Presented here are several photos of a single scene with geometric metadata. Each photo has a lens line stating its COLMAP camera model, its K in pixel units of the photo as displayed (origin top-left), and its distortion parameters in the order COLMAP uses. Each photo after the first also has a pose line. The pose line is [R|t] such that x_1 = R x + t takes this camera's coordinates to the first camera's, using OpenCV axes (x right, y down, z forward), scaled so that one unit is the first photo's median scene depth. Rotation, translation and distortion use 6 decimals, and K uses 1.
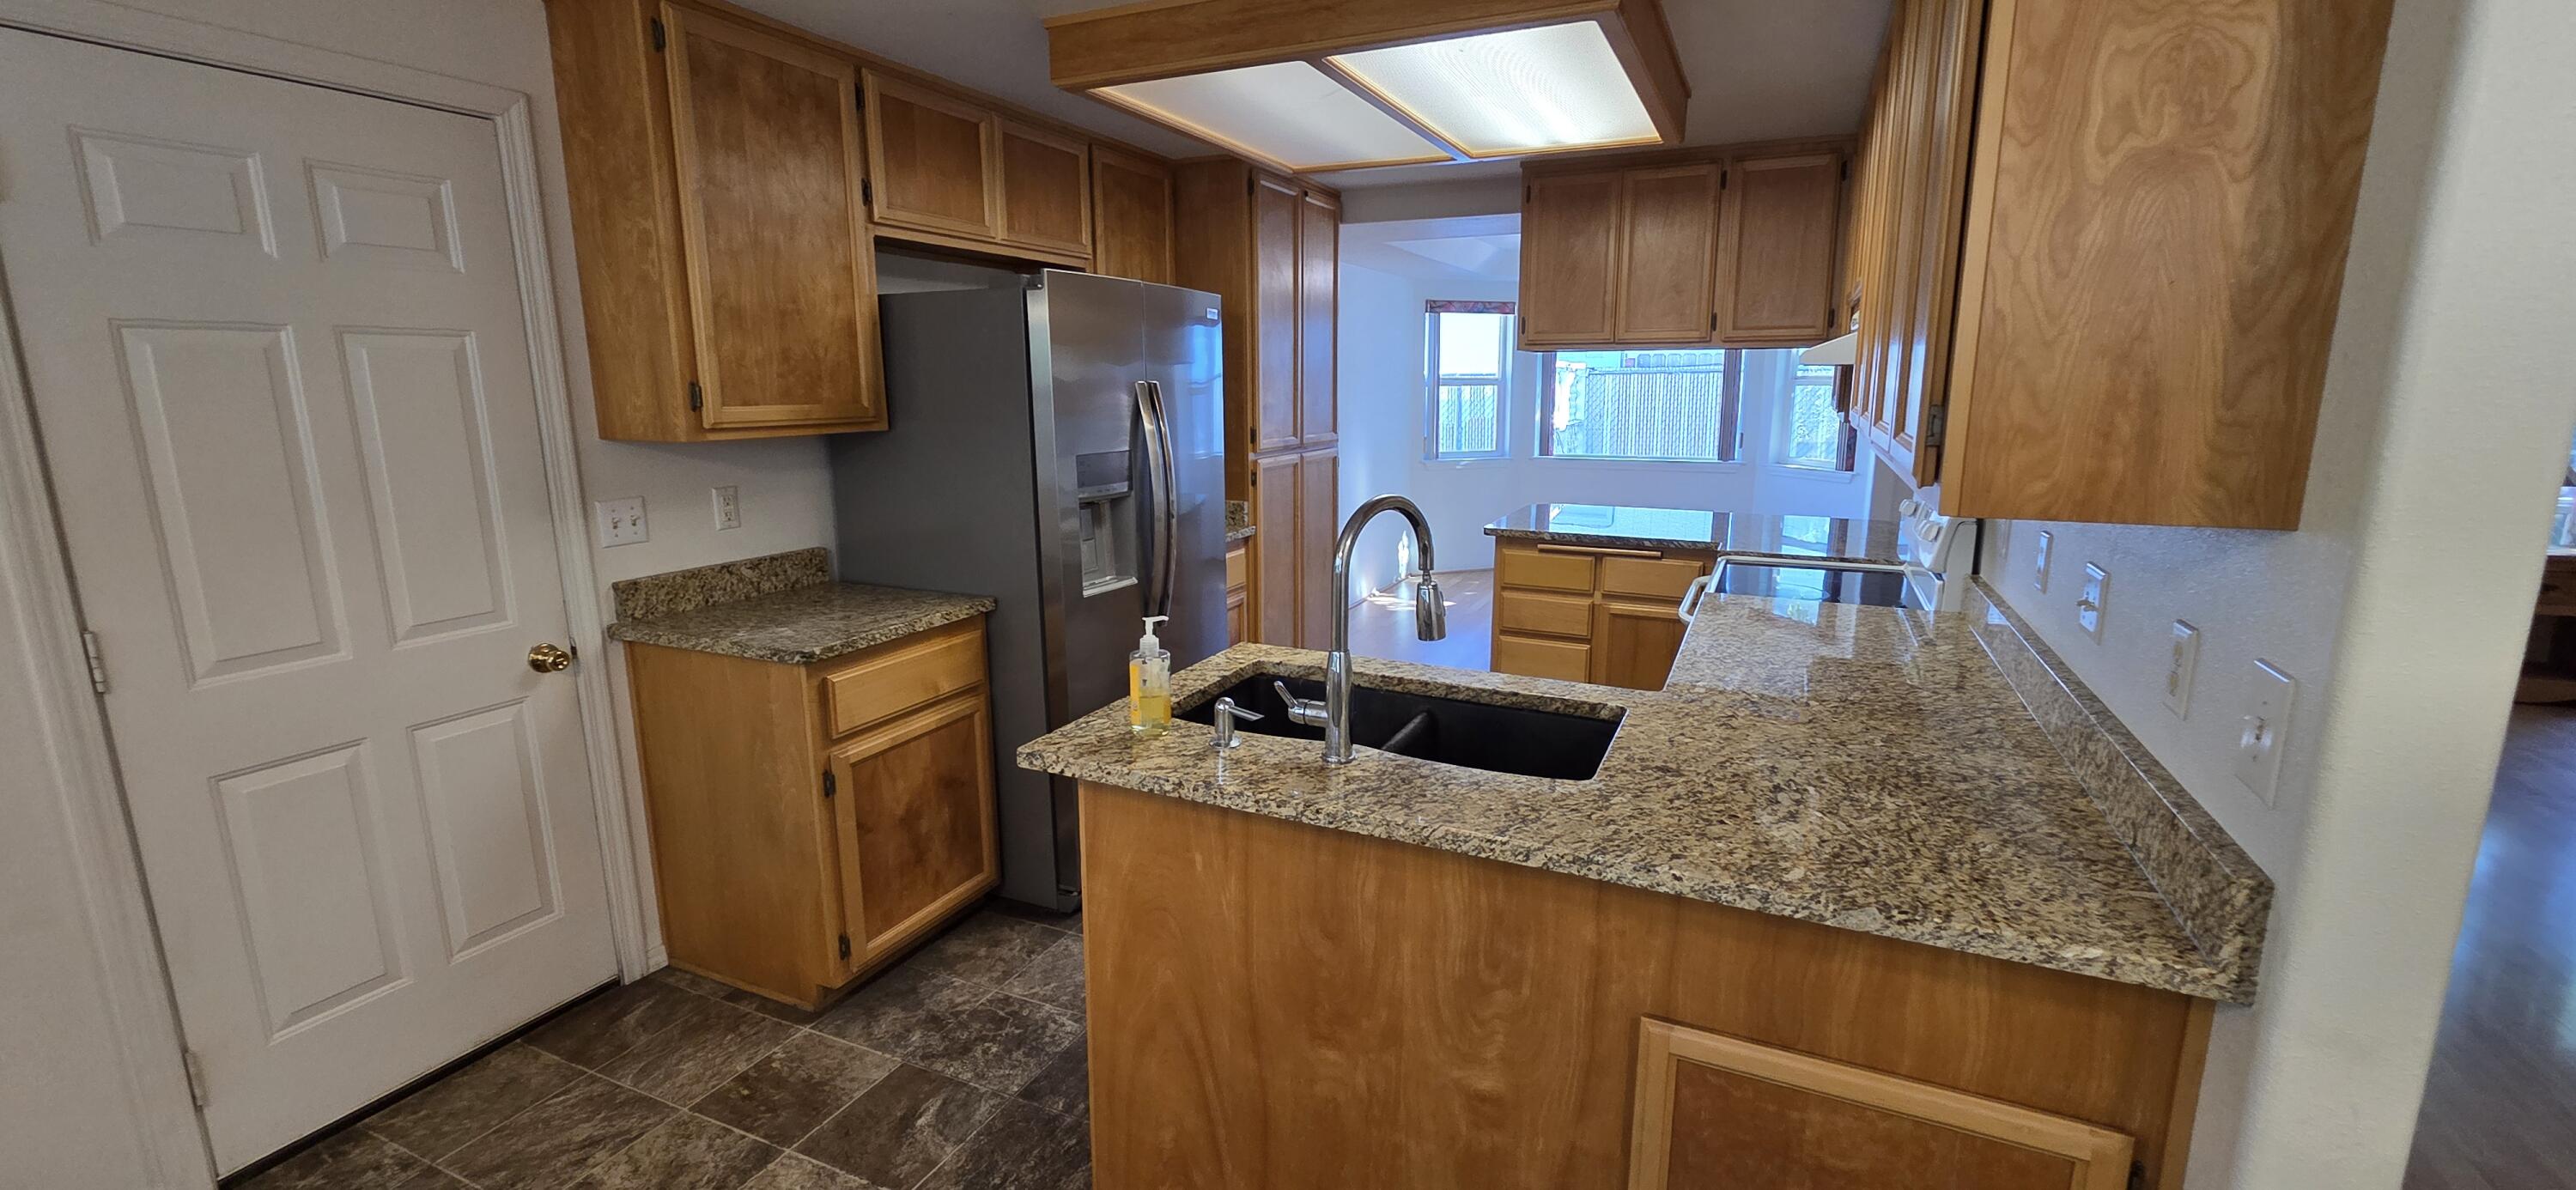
lens RADIAL K [[1050.7, 0, 1306.2], [0, 1050.7, 580.3], [0, 0, 1]] dist [0.009927, -0.005251]
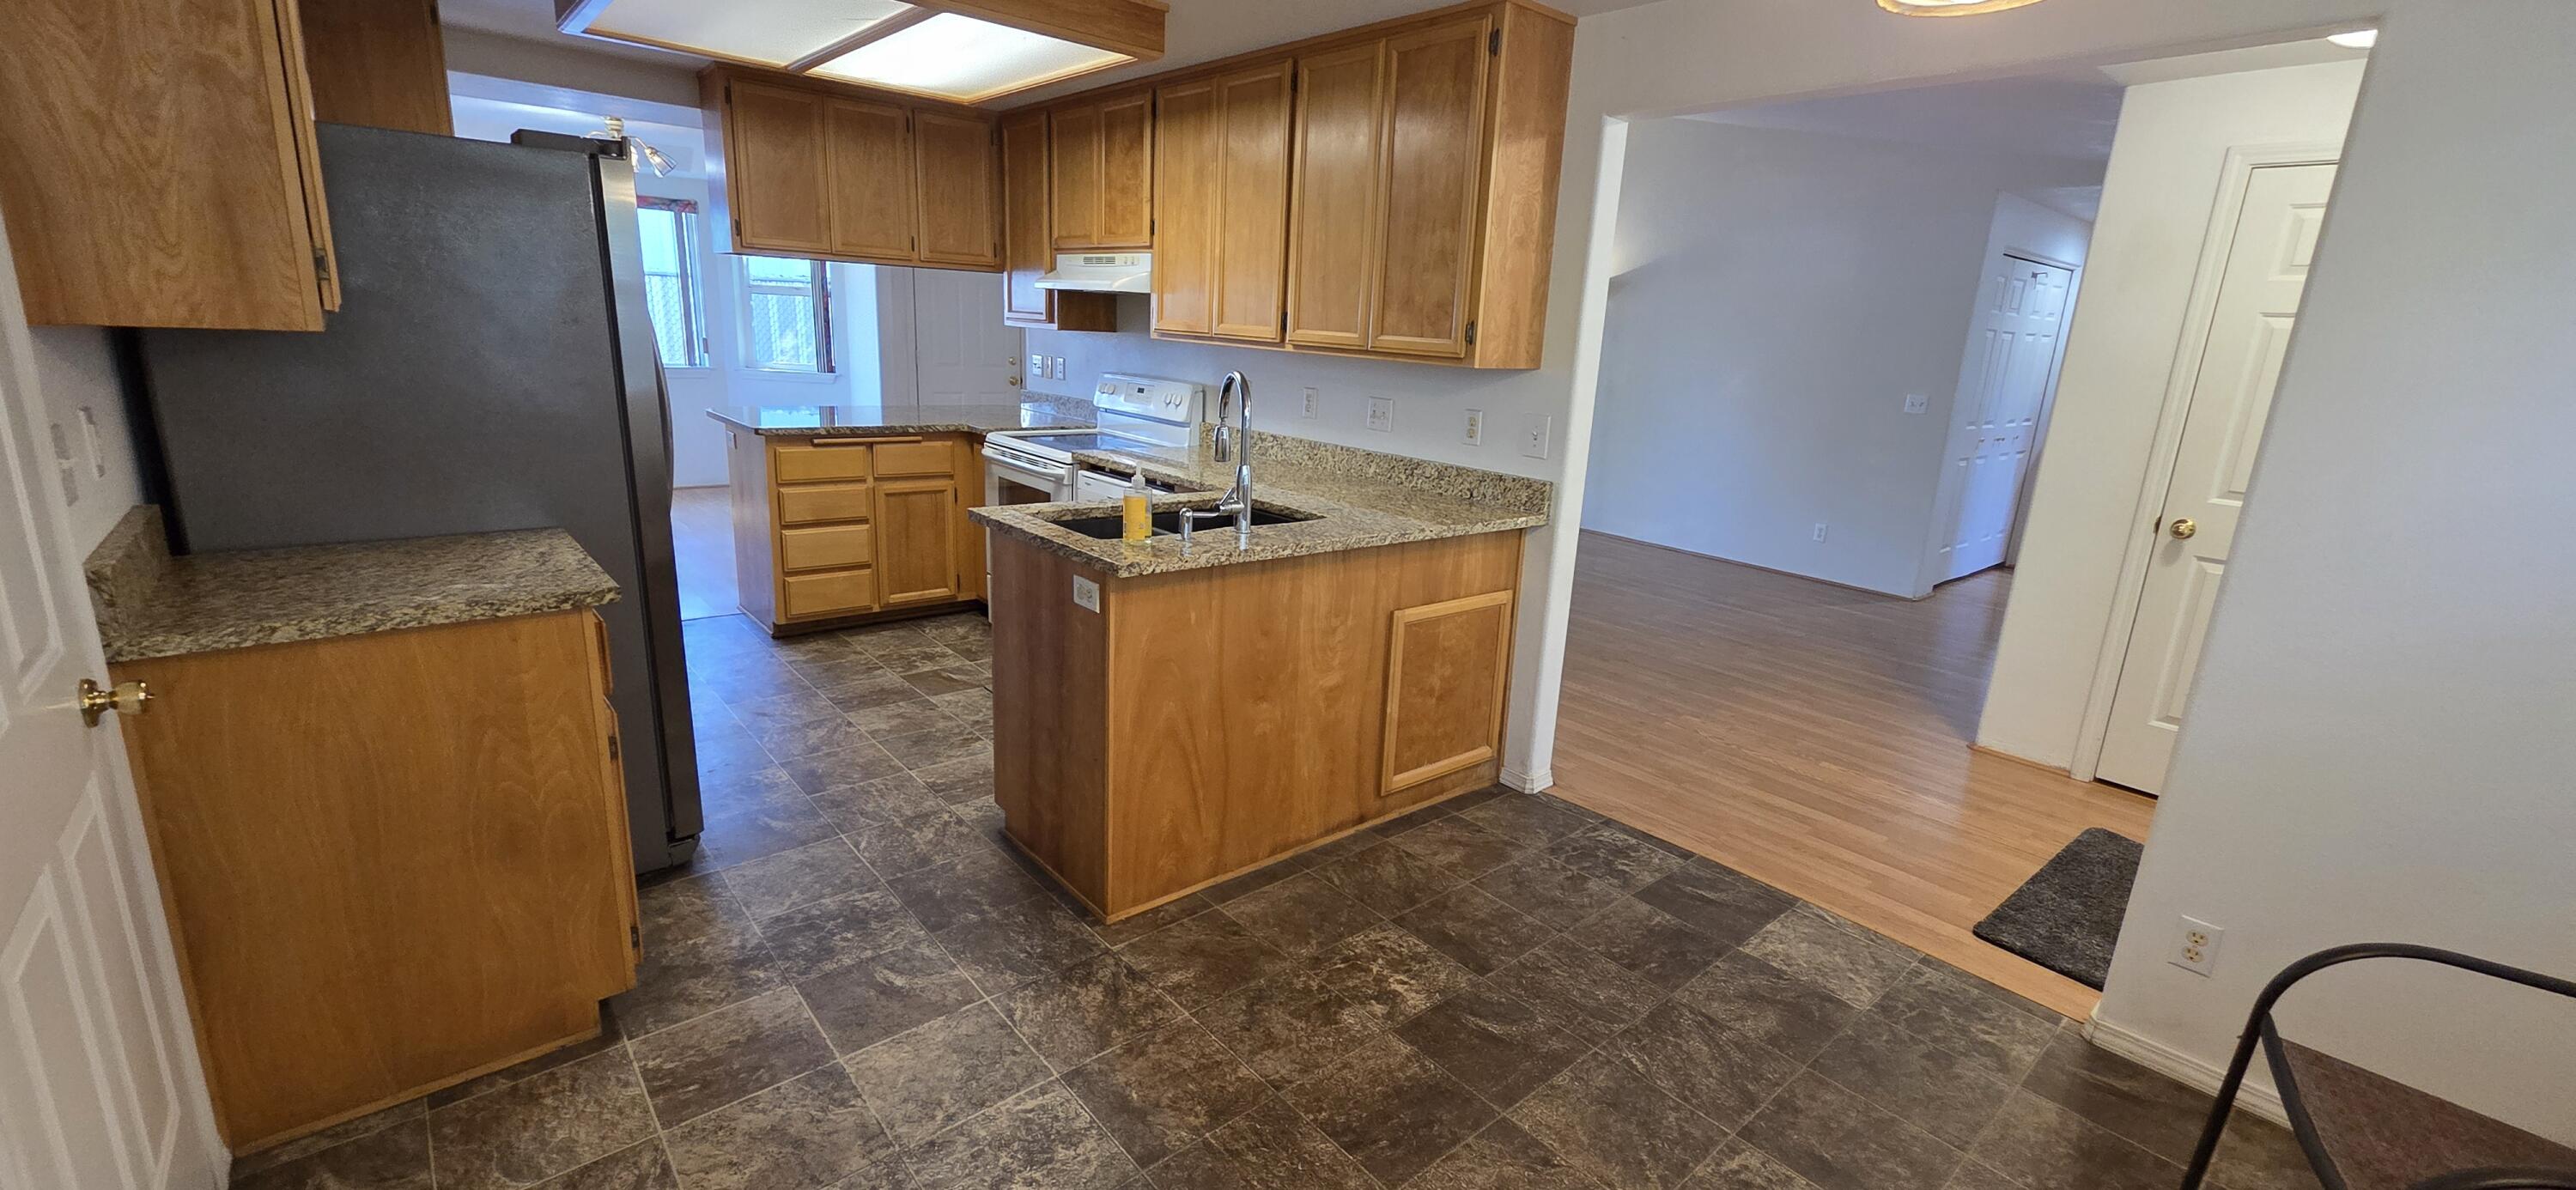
lens RADIAL K [[1050.7, 0, 1306.2], [0, 1050.7, 580.3], [0, 0, 1]] dist [0.009927, -0.005251]
pose [[0.415836, -0.195044, 0.888278, -1.311177], [0.120767, 0.979924, 0.158632, -0.006102], [-0.901386, 0.041310, 0.431042, 0.189474]]
